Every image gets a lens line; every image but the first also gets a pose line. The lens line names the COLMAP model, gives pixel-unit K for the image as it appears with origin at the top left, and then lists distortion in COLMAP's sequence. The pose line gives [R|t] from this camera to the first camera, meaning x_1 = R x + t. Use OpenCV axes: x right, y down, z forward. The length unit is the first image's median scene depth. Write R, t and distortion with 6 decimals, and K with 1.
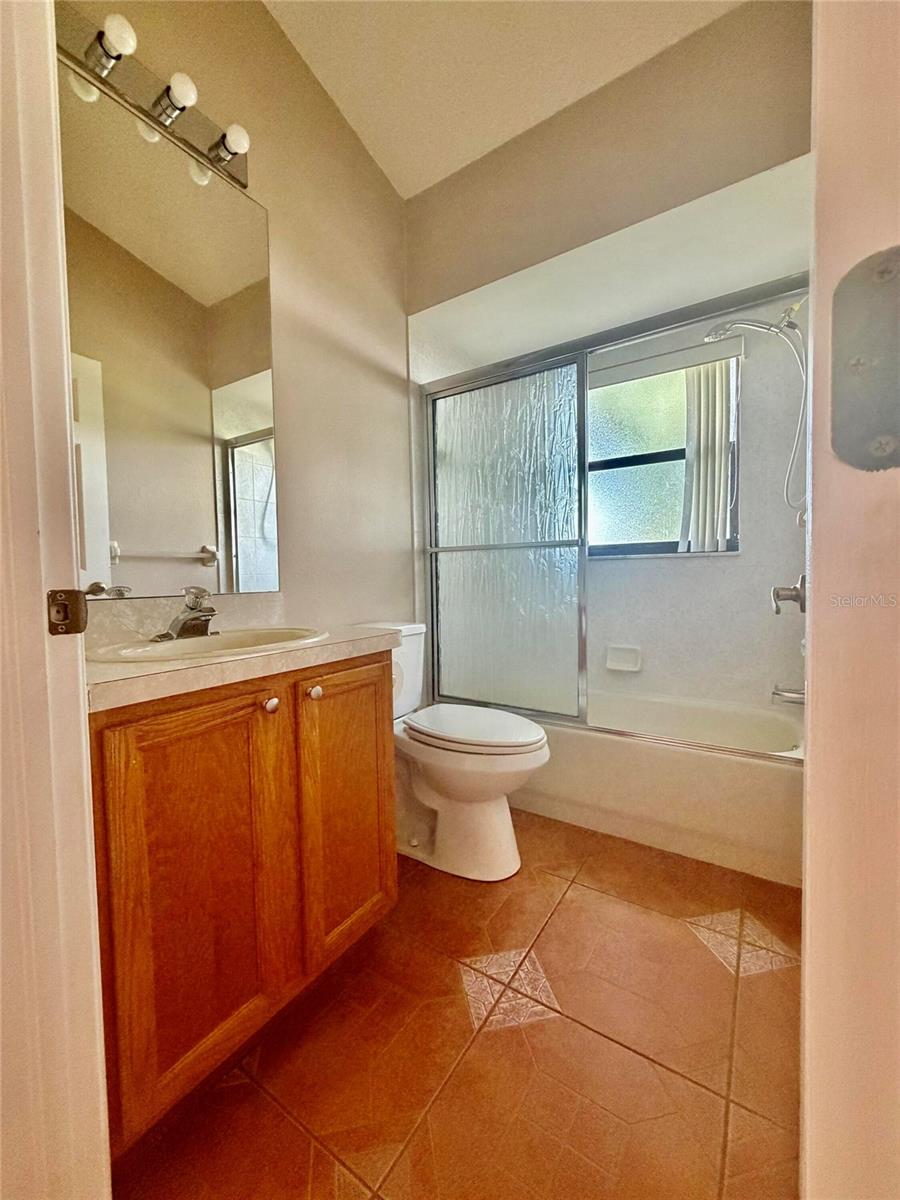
lens RADIAL K [[478.1, 0, 451.2], [0, 478.1, 599.0], [0, 0, 1]] dist [0.006619, -0.000383]
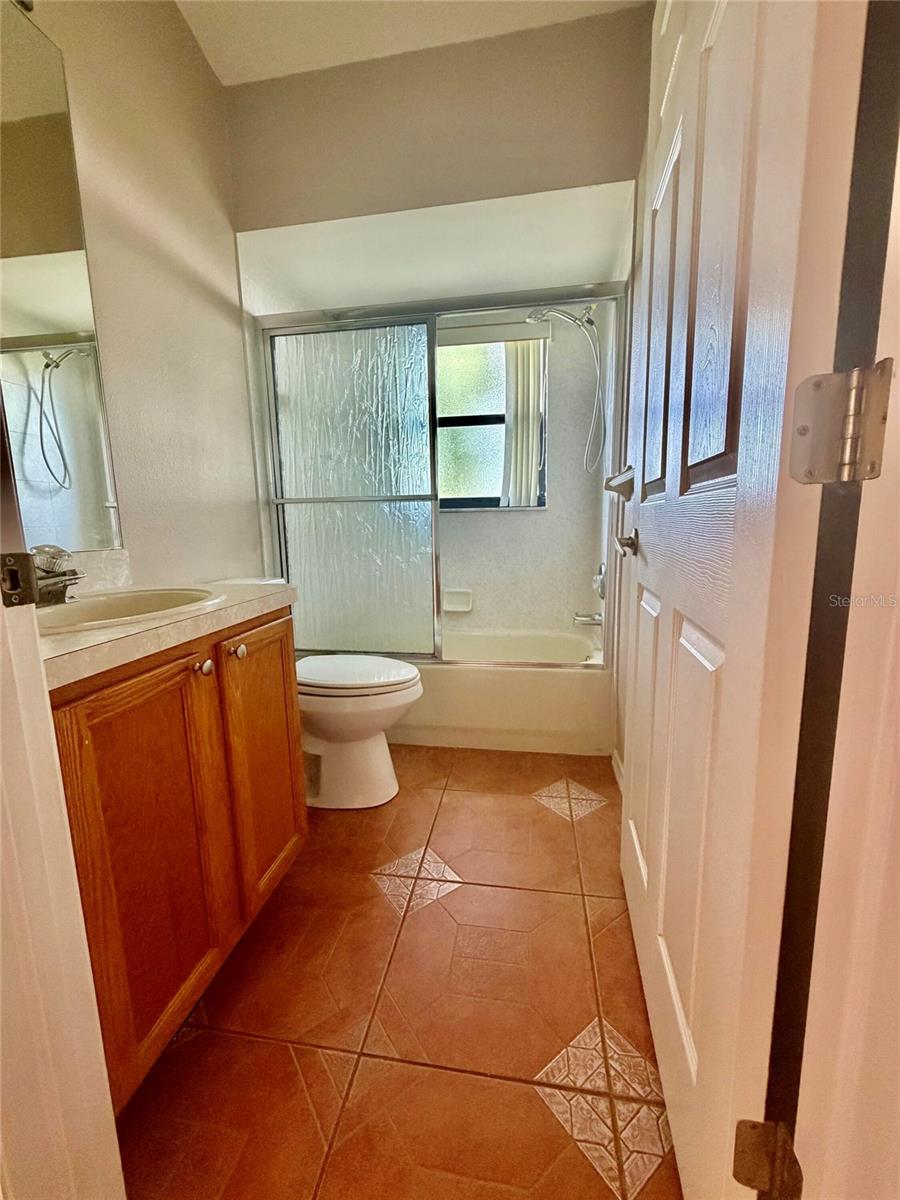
lens RADIAL K [[478.1, 0, 449.4], [0, 478.1, 599.2], [0, 0, 1]] dist [0.006619, -0.000383]
pose [[0.913029, -0.066209, 0.402485, -0.170503], [0.024267, 0.993807, 0.108433, -0.004357], [-0.407172, -0.089236, 0.908982, -0.034807]]
